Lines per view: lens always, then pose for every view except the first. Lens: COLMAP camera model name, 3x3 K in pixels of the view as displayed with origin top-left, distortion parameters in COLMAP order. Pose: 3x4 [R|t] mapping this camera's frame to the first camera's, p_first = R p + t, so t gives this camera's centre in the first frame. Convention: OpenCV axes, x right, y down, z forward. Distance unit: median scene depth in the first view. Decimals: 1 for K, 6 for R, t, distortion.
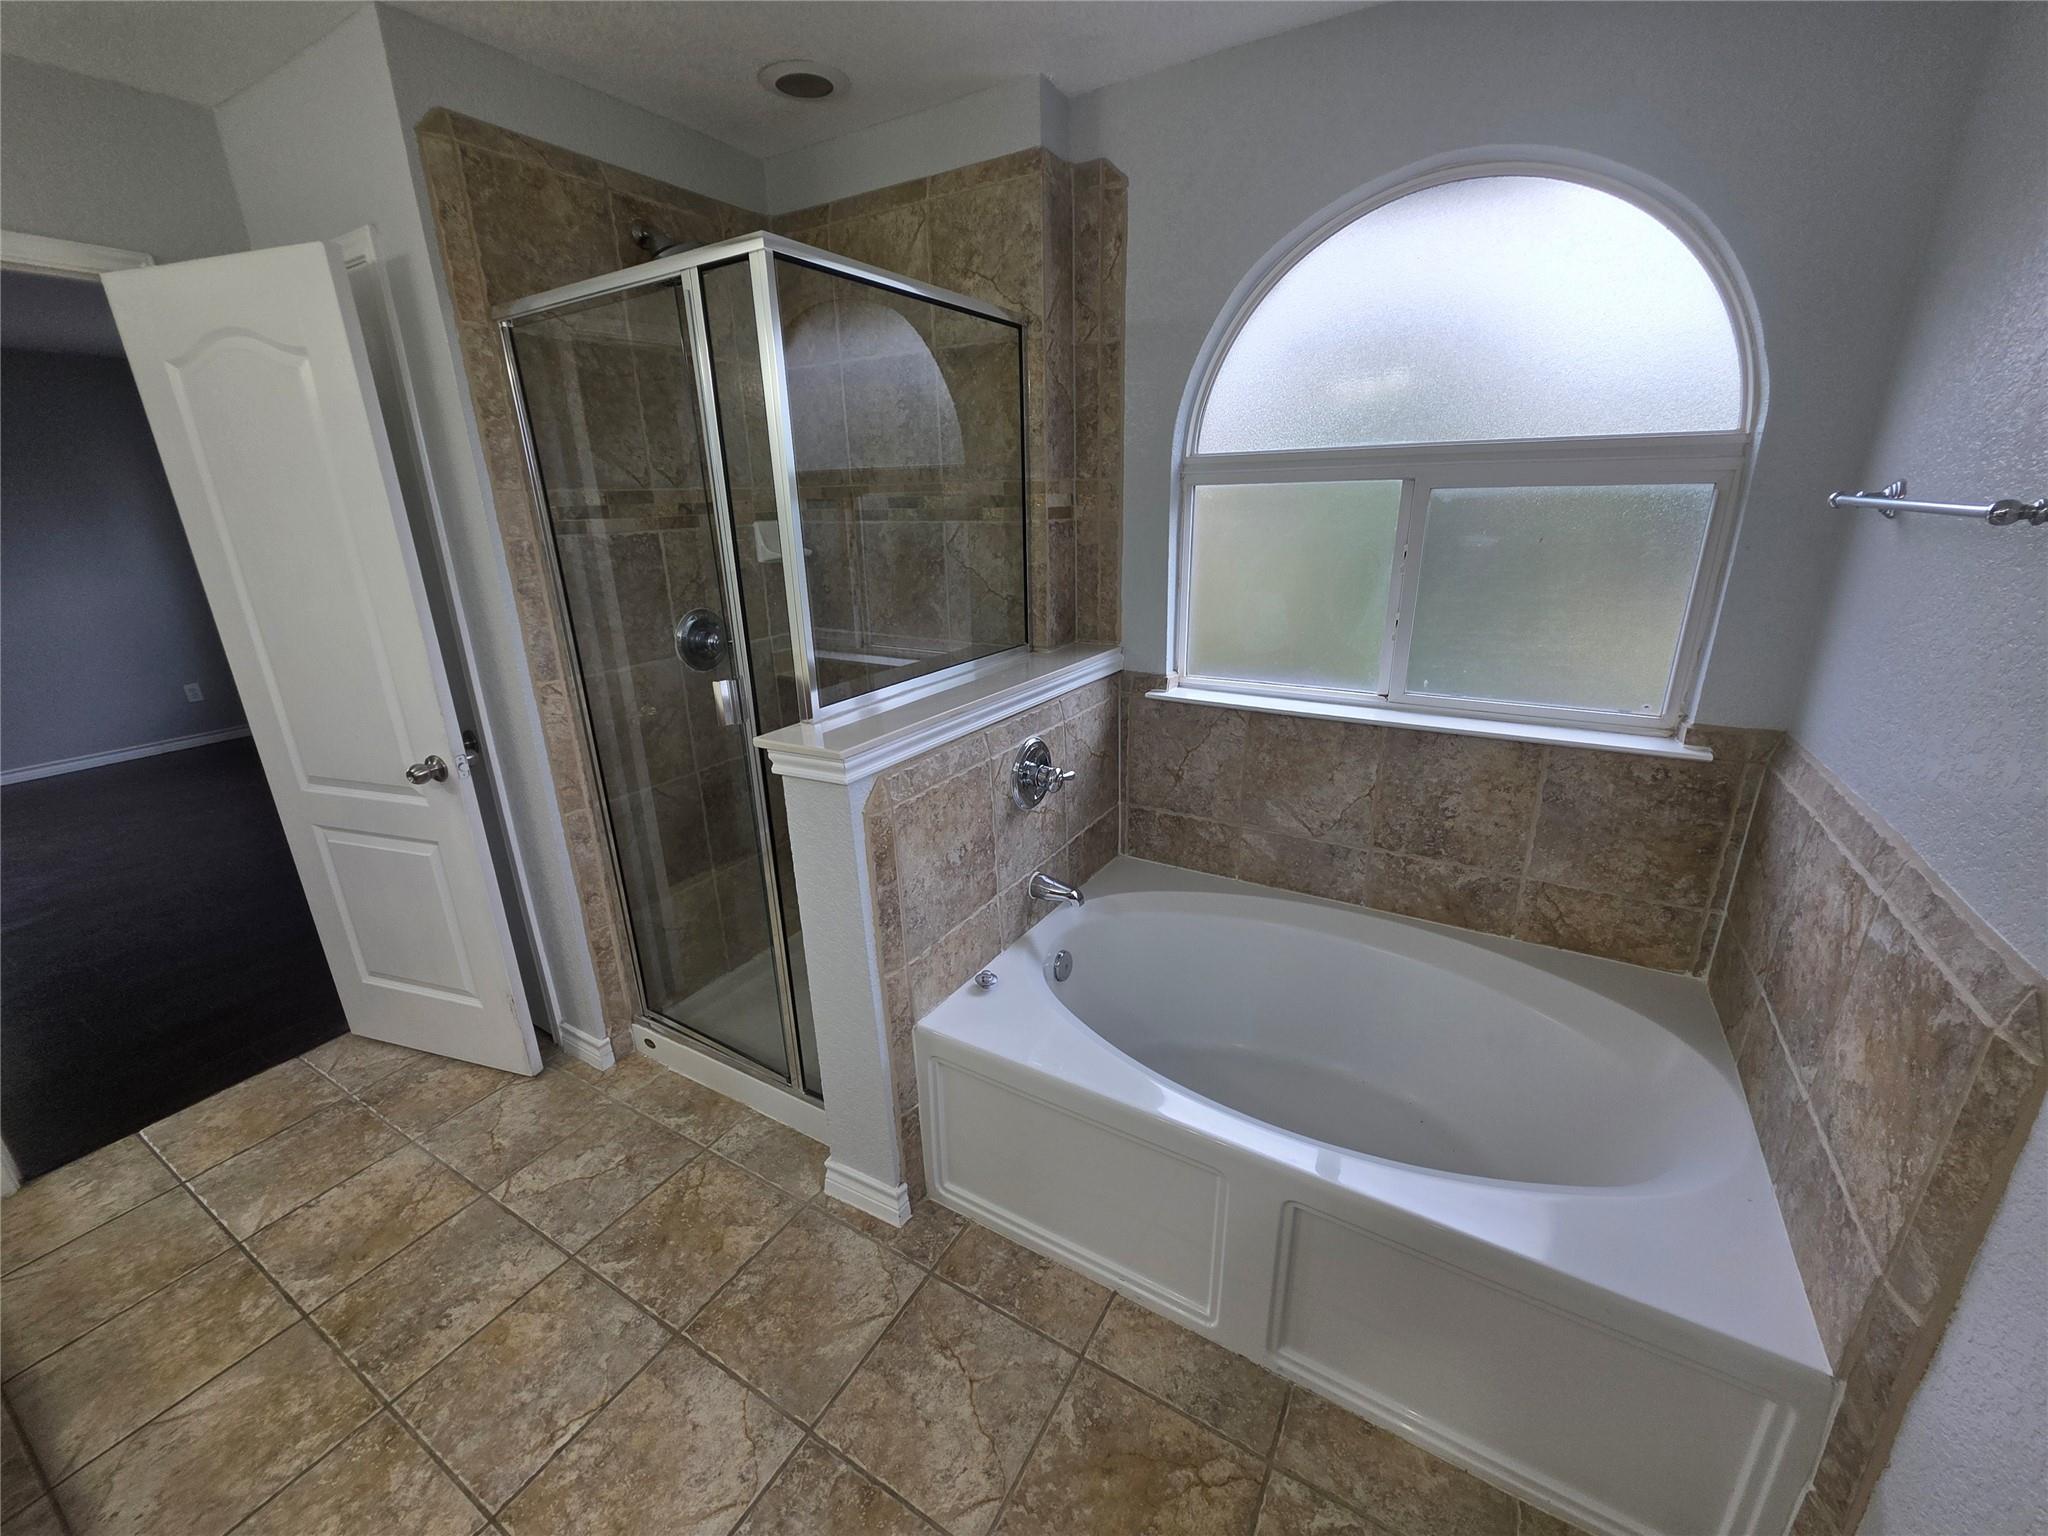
lens RADIAL K [[819.0, 0, 1022.8], [0, 819.0, 762.1], [0, 0, 1]] dist [0.000284, -0.000201]
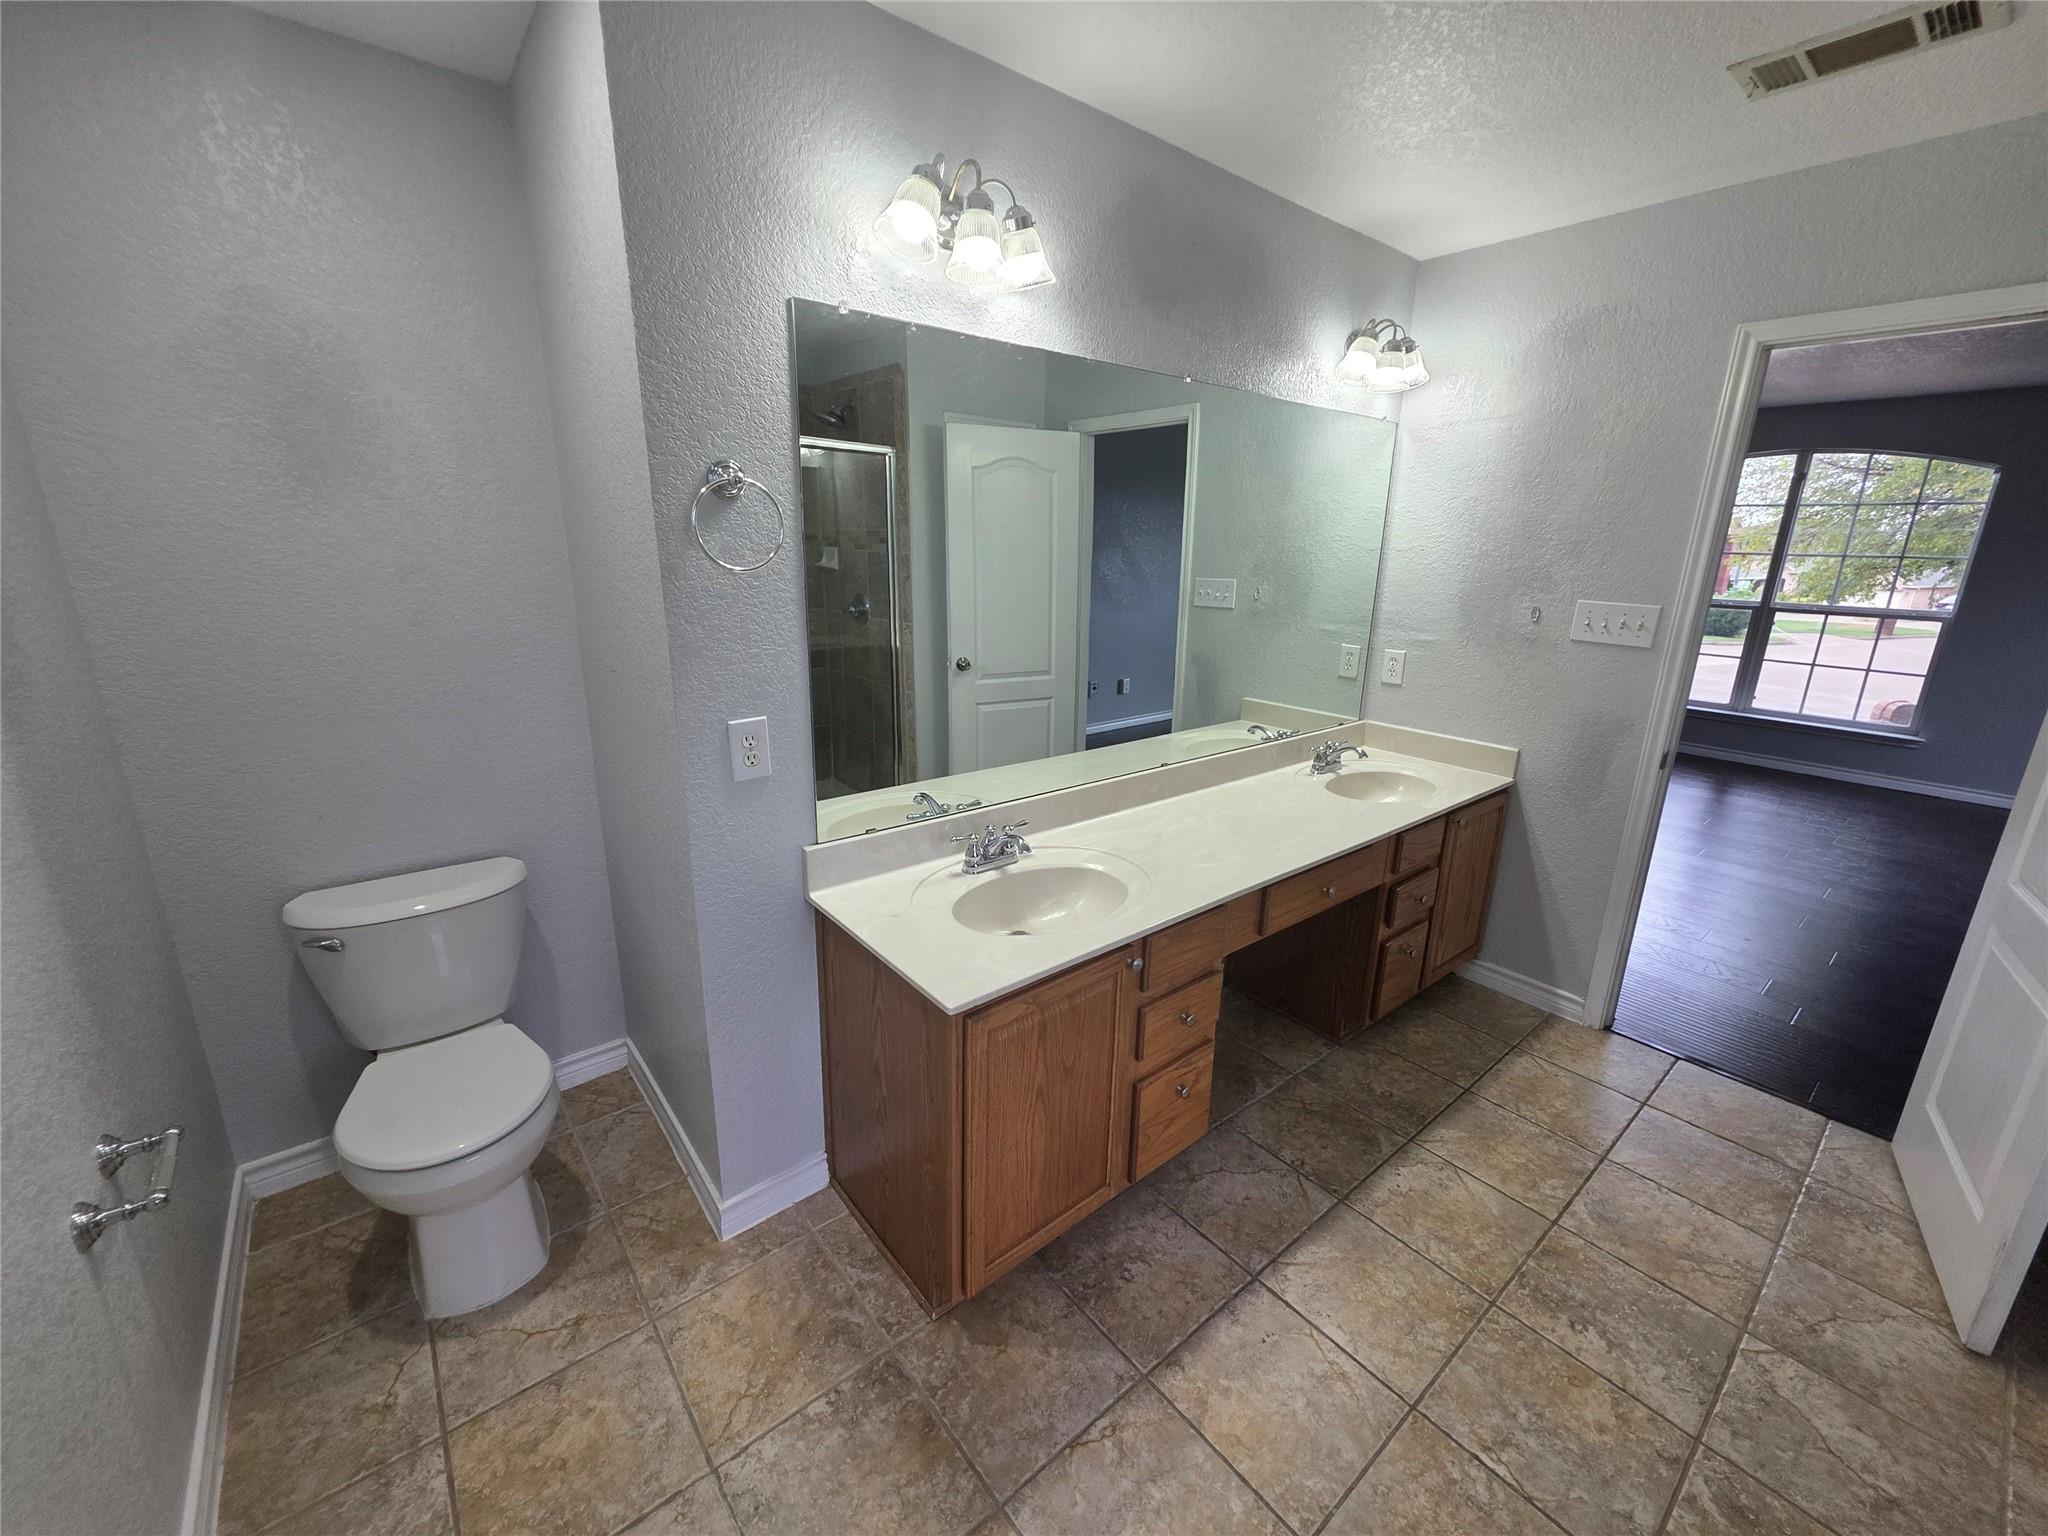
lens RADIAL K [[819.0, 0, 1022.8], [0, 819.0, 762.1], [0, 0, 1]] dist [0.000284, -0.000201]
pose [[-0.337851, 0.274210, -0.900370, 0.272607], [-0.305659, 0.872803, 0.380509, -0.121694], [0.890185, 0.403761, -0.211063, 0.307958]]
